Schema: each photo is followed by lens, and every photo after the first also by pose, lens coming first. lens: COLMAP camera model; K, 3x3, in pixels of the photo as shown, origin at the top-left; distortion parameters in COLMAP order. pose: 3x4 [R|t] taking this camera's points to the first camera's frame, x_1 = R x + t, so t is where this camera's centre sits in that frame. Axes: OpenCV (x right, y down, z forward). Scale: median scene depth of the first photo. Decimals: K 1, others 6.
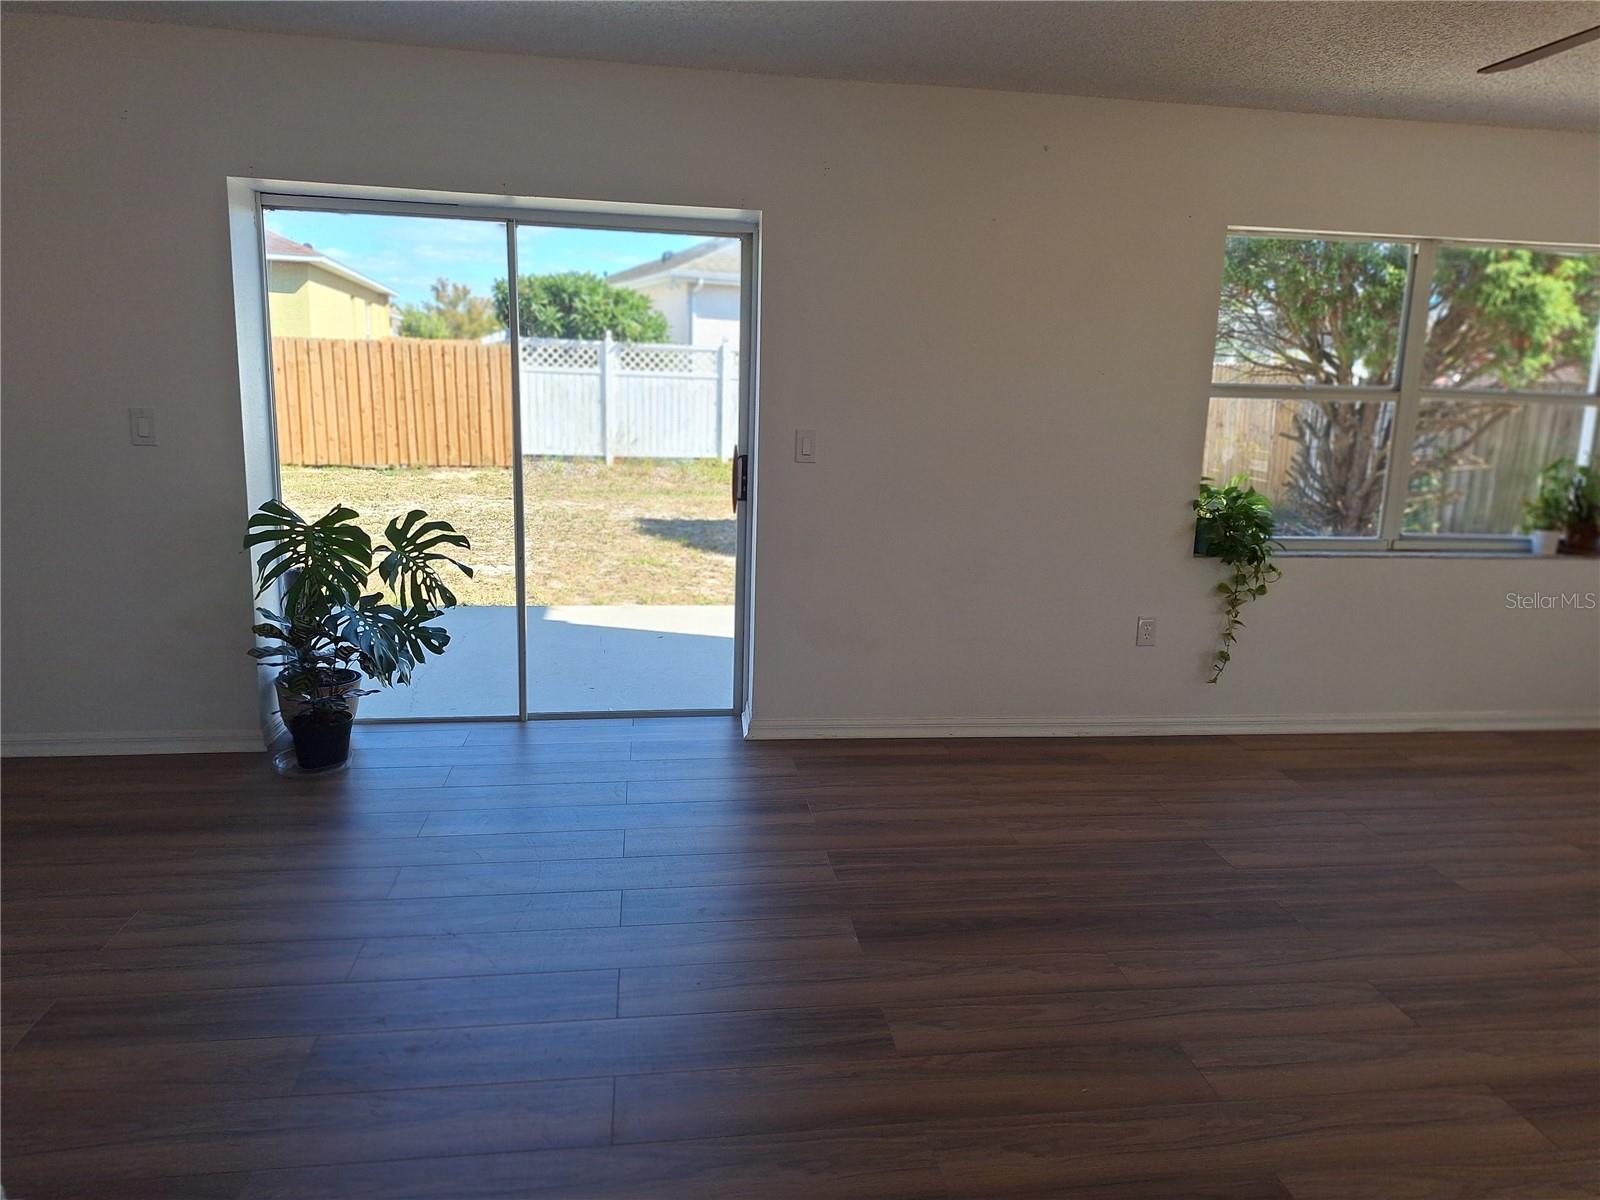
lens RADIAL K [[1102.9, 0, 816.9], [0, 1102.9, 598.8], [0, 0, 1]] dist [0.063441, -0.053487]
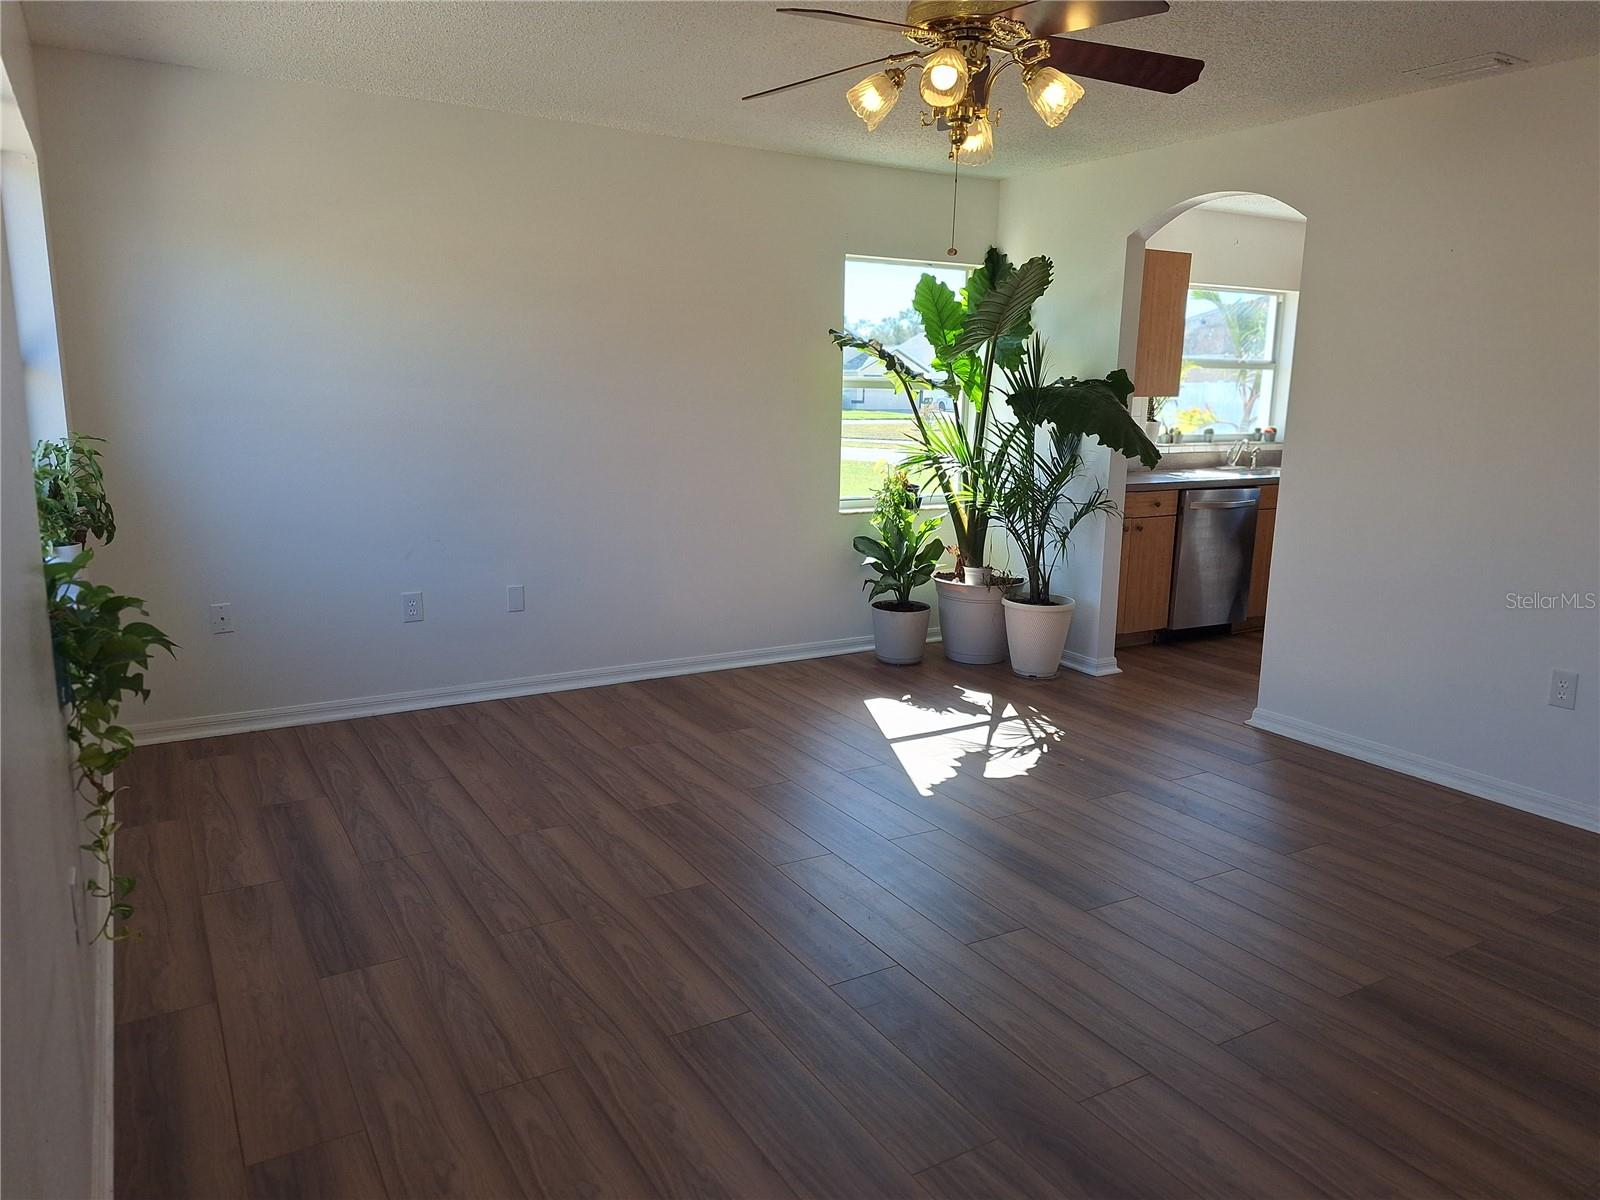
lens RADIAL K [[1102.9, 0, 816.5], [0, 1102.9, 584.8], [0, 0, 1]] dist [0.063441, -0.053487]
pose [[-0.374447, -0.208301, 0.903548, -0.172619], [0.151926, 0.947490, 0.281392, -0.156563], [-0.914717, 0.242639, -0.323139, 0.760268]]
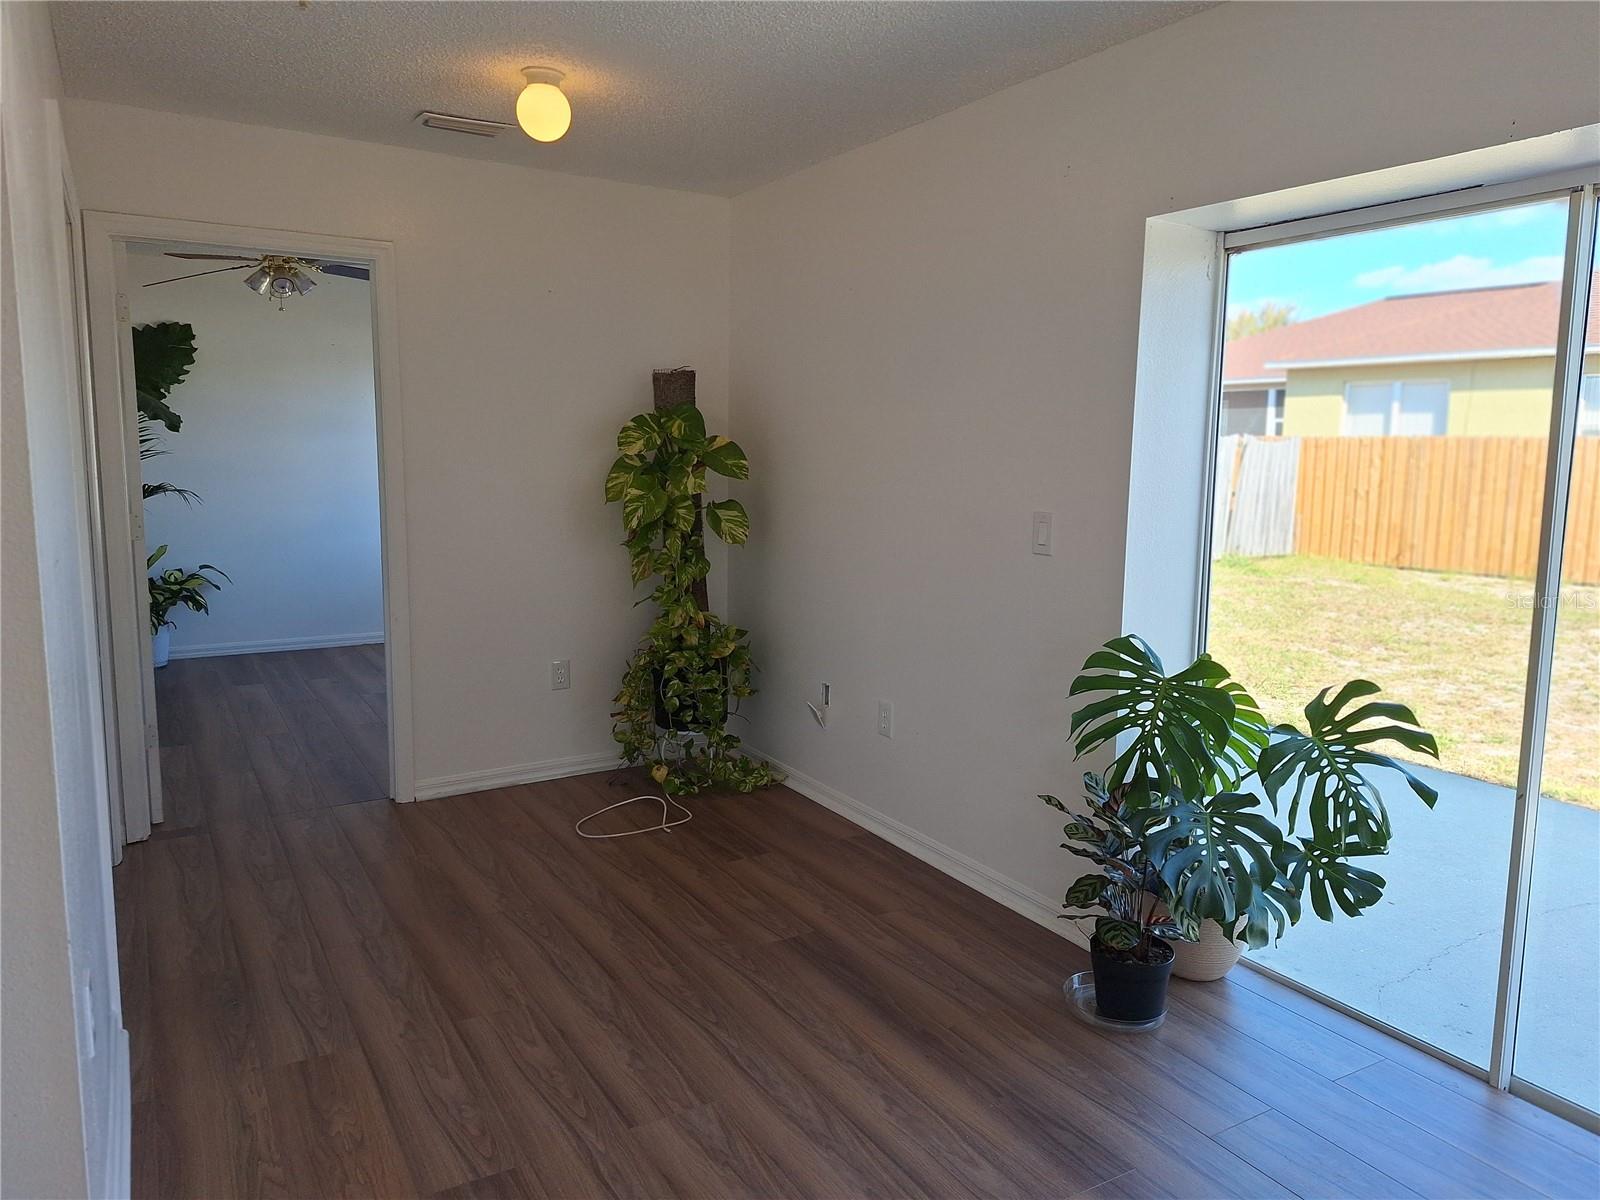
lens RADIAL K [[1102.9, 0, 822.9], [0, 1102.9, 590.7], [0, 0, 1]] dist [0.063441, -0.053487]
pose [[0.387220, 0.091633, -0.917423, 0.084079], [-0.186182, 0.982321, 0.019532, -0.072255], [0.902994, 0.163244, 0.397434, 0.392874]]
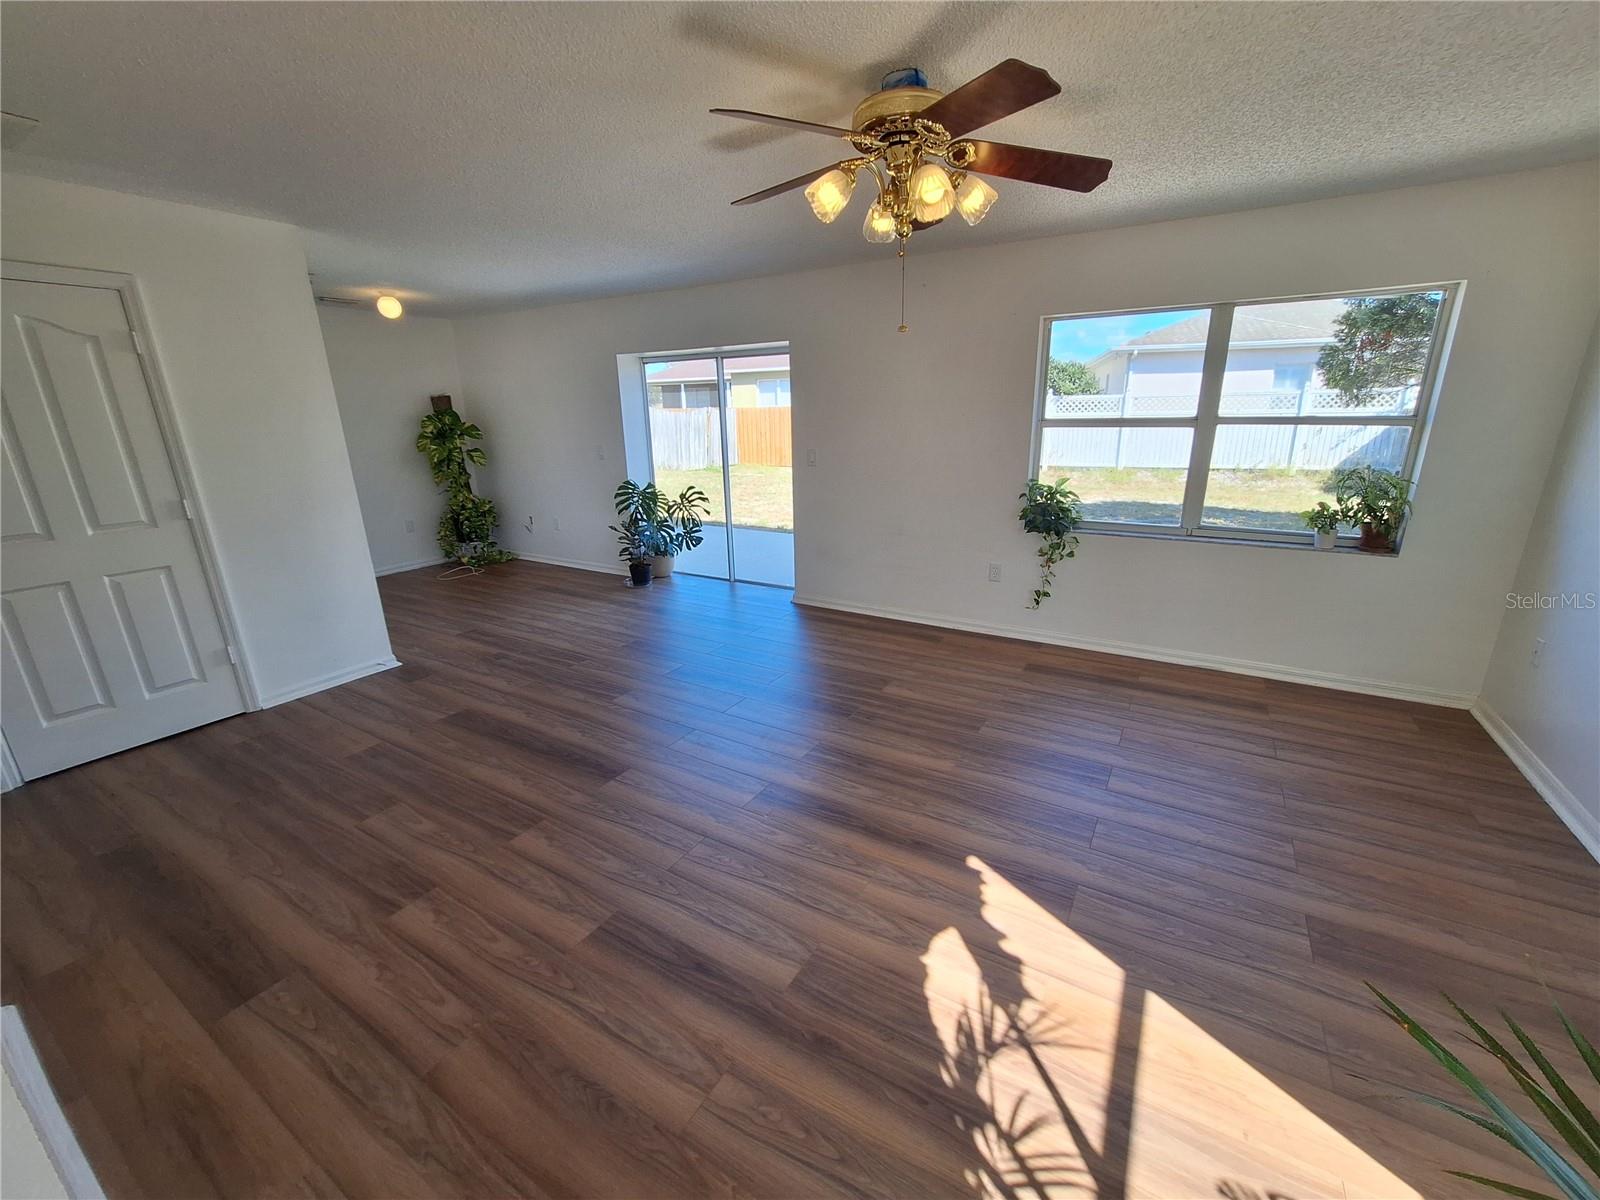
lens RADIAL K [[634.0, 0, 822.4], [0, 634.0, 608.9], [0, 0, 1]] dist [-0.005105, -0.000081]
pose [[0.774971, 0.146061, -0.614887, 0.623877], [-0.086642, 0.988295, 0.125562, -0.011831], [0.626029, -0.044032, 0.778555, 0.089194]]
